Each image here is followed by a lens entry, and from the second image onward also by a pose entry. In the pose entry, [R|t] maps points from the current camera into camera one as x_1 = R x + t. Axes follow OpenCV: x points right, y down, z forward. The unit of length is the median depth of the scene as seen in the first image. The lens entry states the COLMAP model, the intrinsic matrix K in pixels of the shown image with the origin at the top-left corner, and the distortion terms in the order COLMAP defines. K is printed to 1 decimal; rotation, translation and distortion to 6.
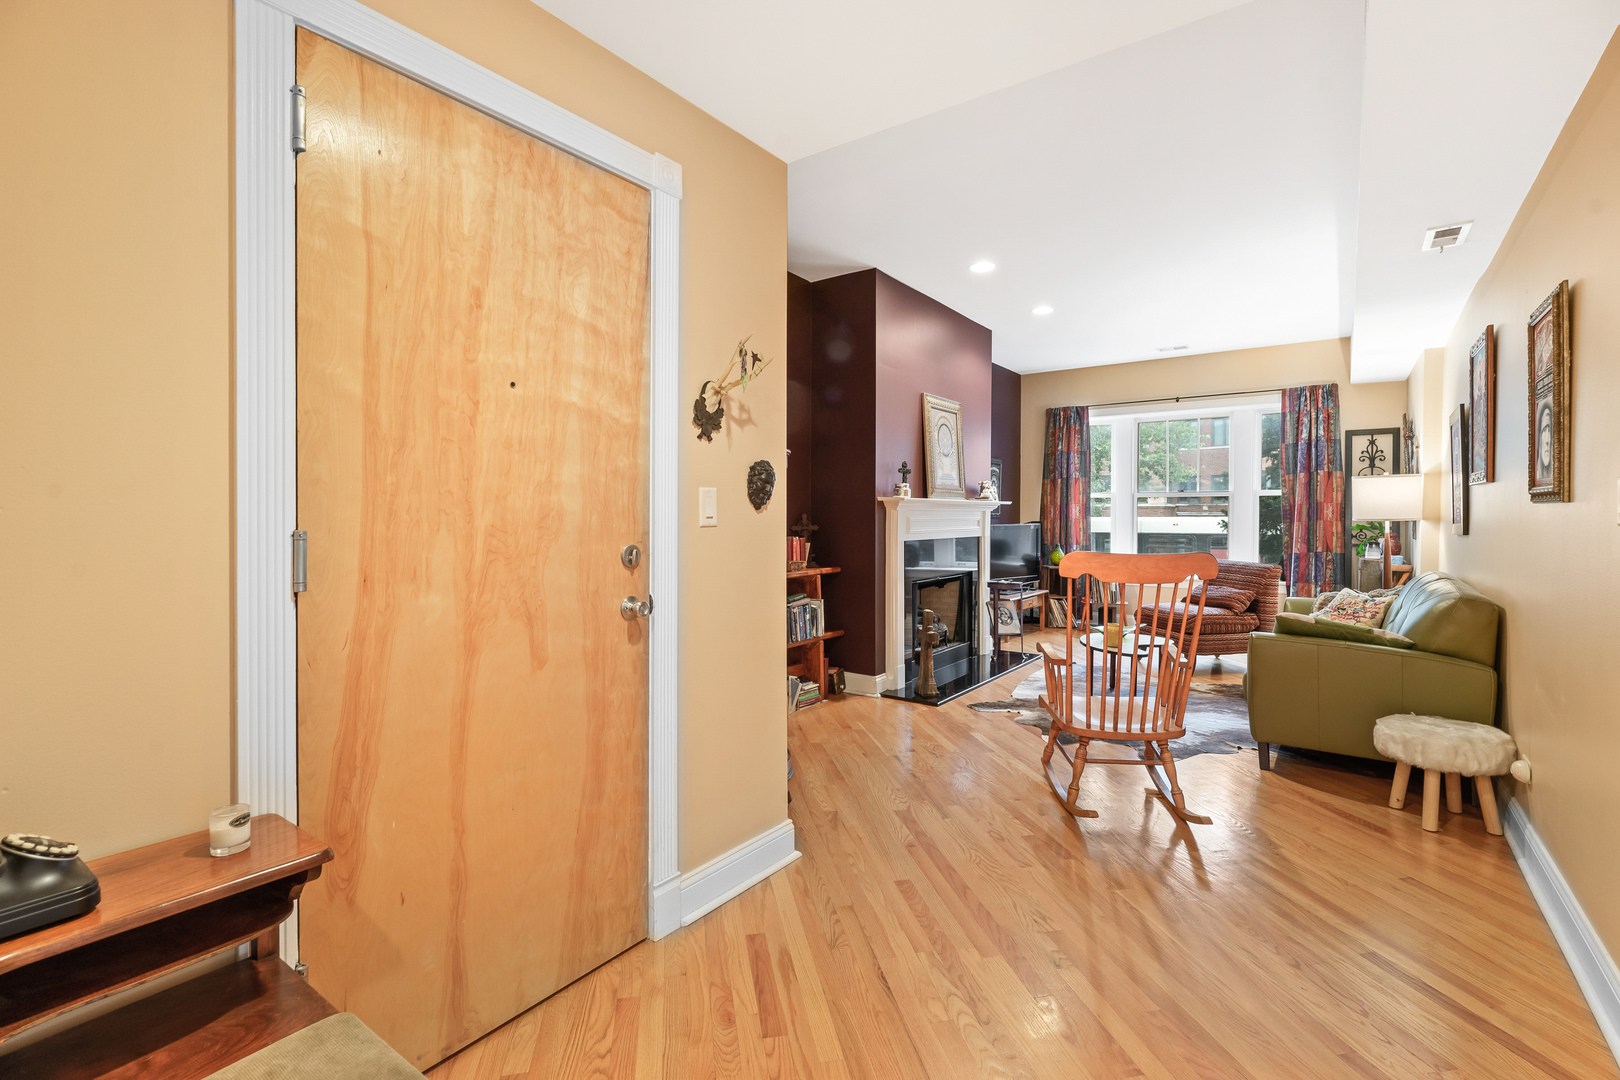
lens RADIAL K [[723.0, 0, 811.1], [0, 723.0, 525.9], [0, 0, 1]] dist [-0.000479, -0.000143]
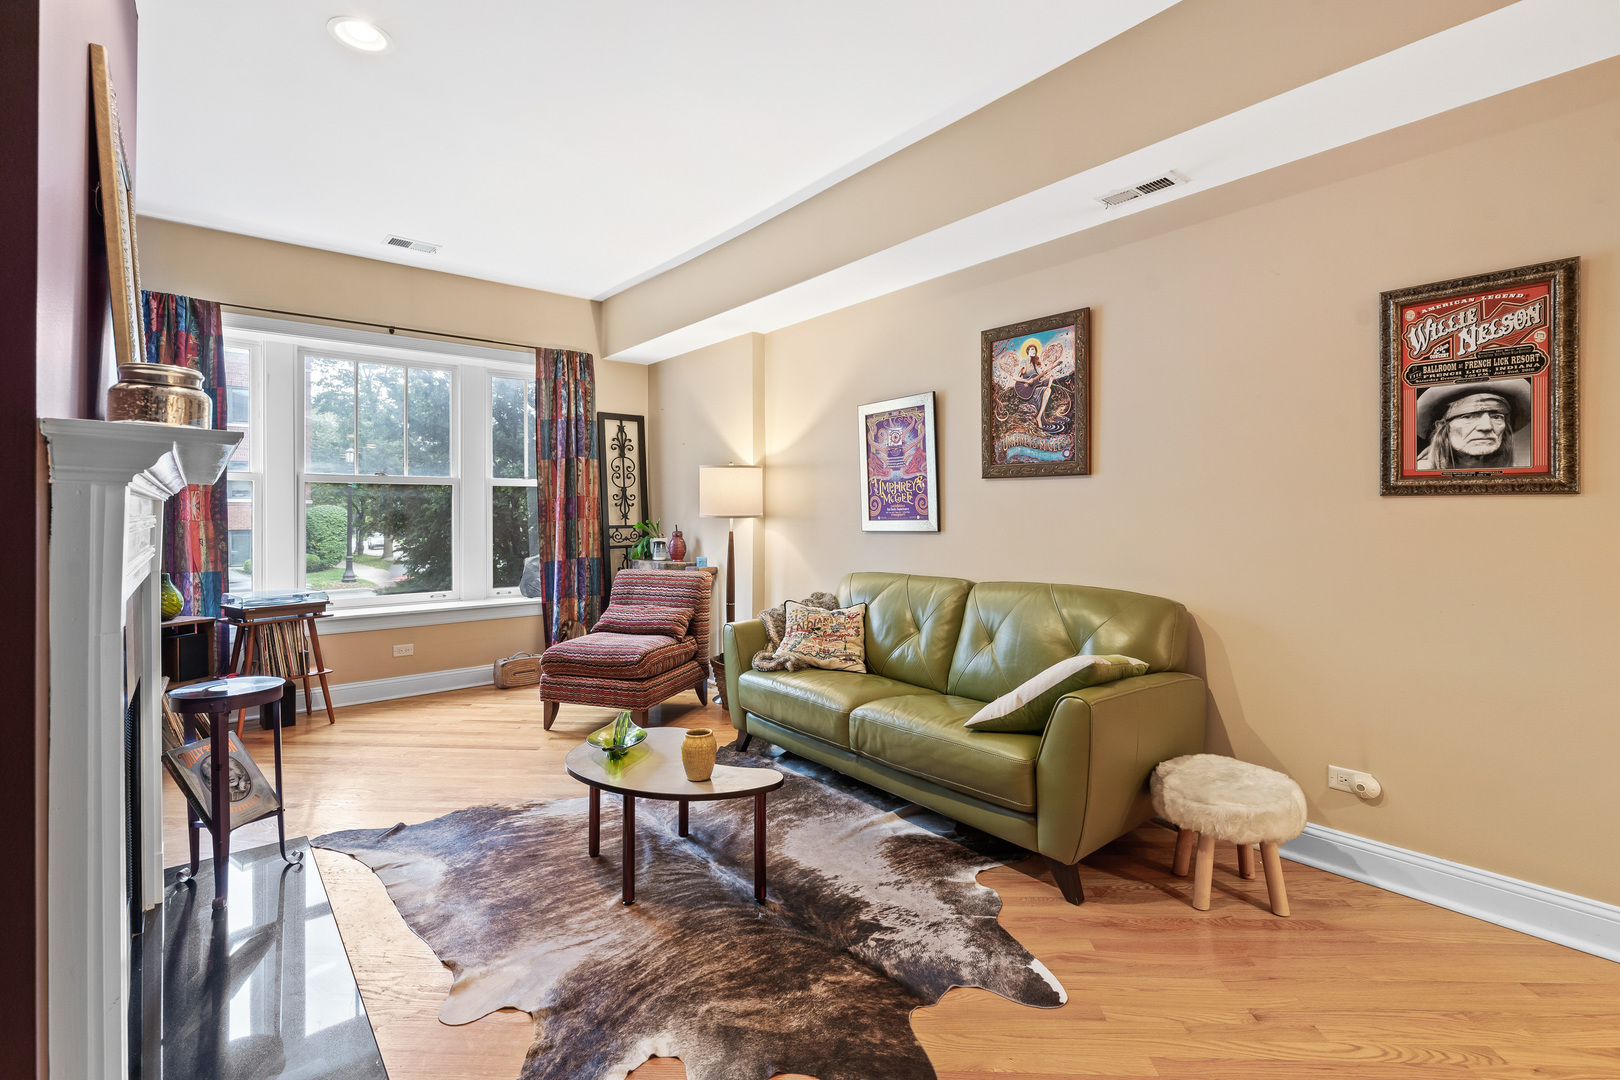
lens RADIAL K [[737.1, 0, 815.7], [0, 737.1, 509.8], [0, 0, 1]] dist [-0.000035, -0.000037]
pose [[0.229809, 0.001592, 0.973234, -0.043567], [0.019968, 0.999780, -0.006350, -0.007727], [-0.973031, 0.020893, 0.229727, 0.608866]]
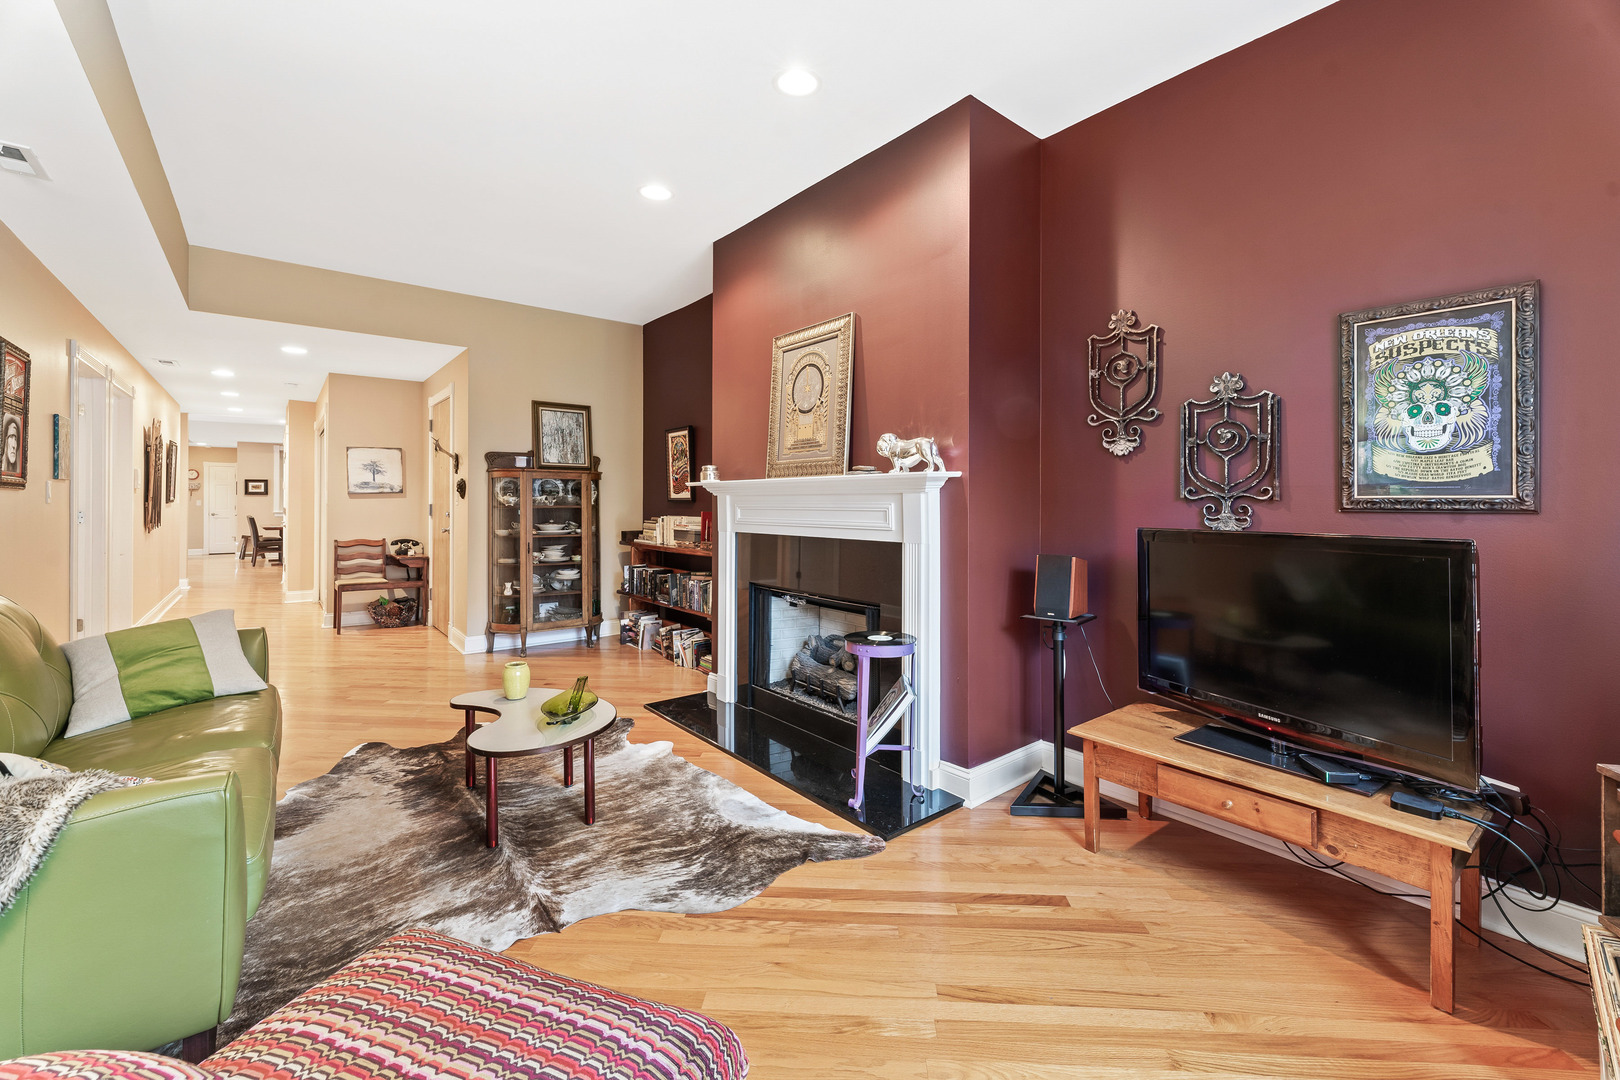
lens RADIAL K [[646.6, 0, 811.4], [0, 646.6, 509.1], [0, 0, 1]] dist [0.000915, 0.000029]
pose [[-0.234282, 0.005232, -0.972155, 0.704637], [-0.019717, 0.999754, 0.010132, -0.013023], [0.971969, 0.021542, -0.234121, 1.062010]]
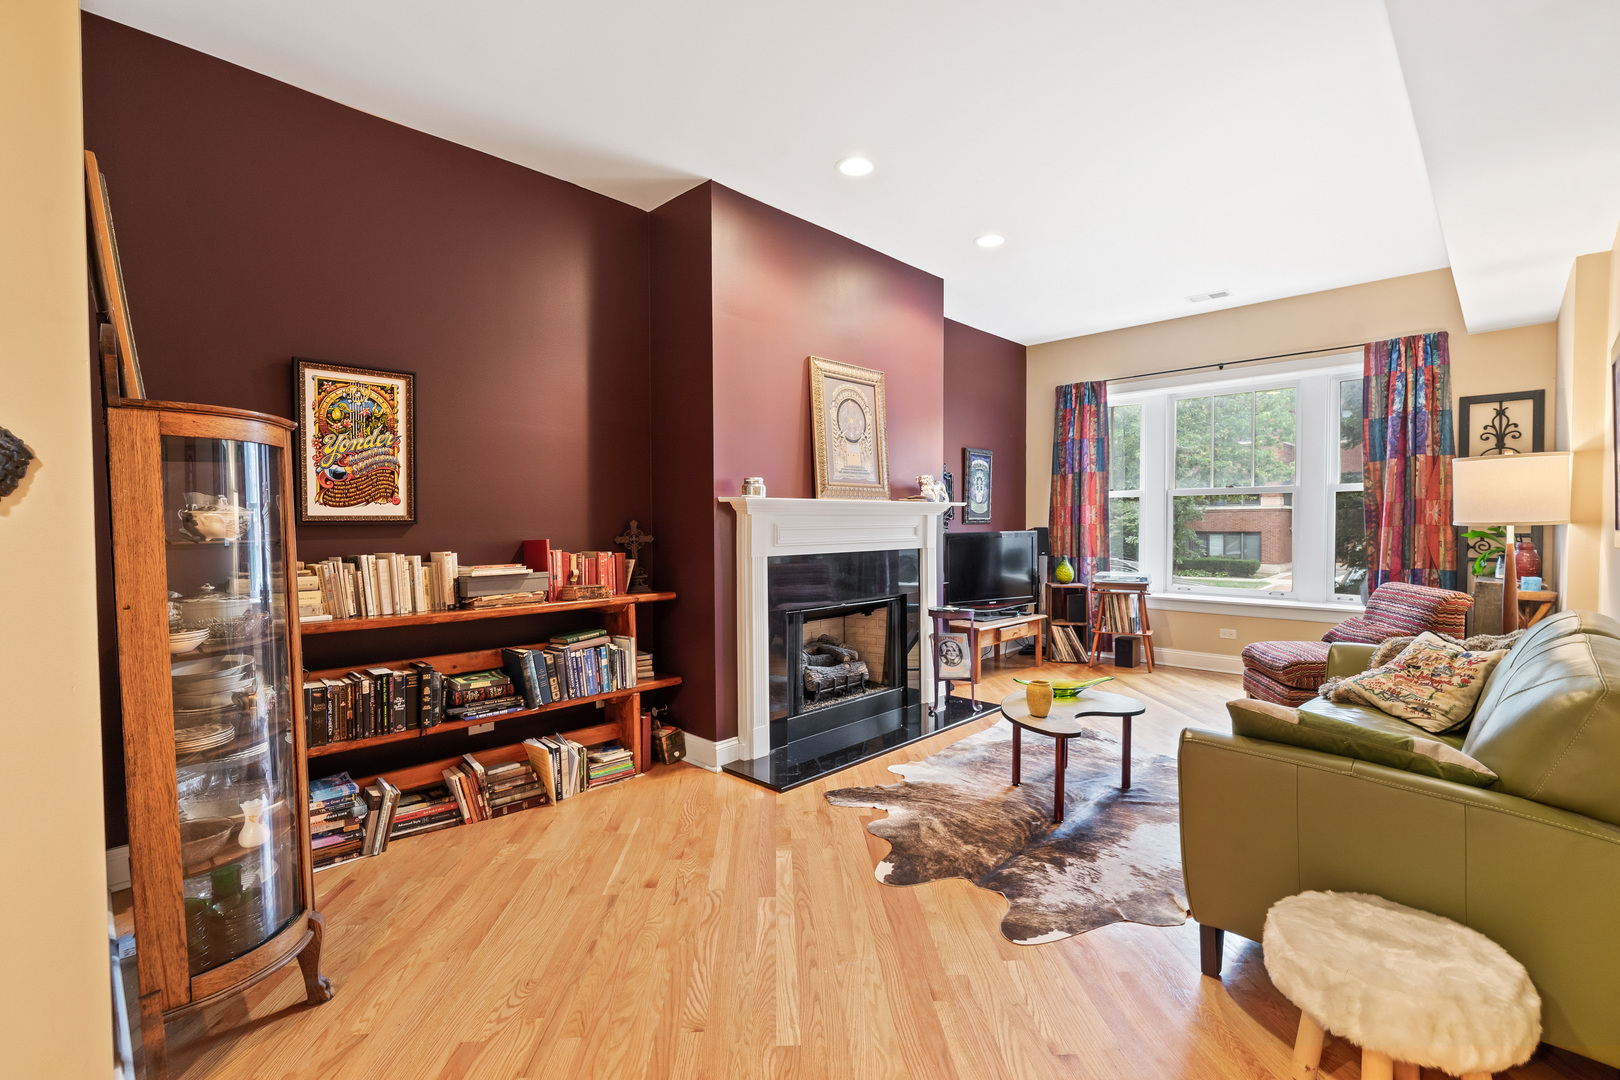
lens RADIAL K [[723.9, 0, 810.0], [0, 723.9, 540.0], [0, 0, 1]] dist [-0.000863, -0.000018]
pose [[0.990860, -0.003238, -0.134857, 0.222763], [0.004665, 0.999936, 0.010267, -0.002767], [0.134815, -0.010803, 0.990812, 0.229813]]
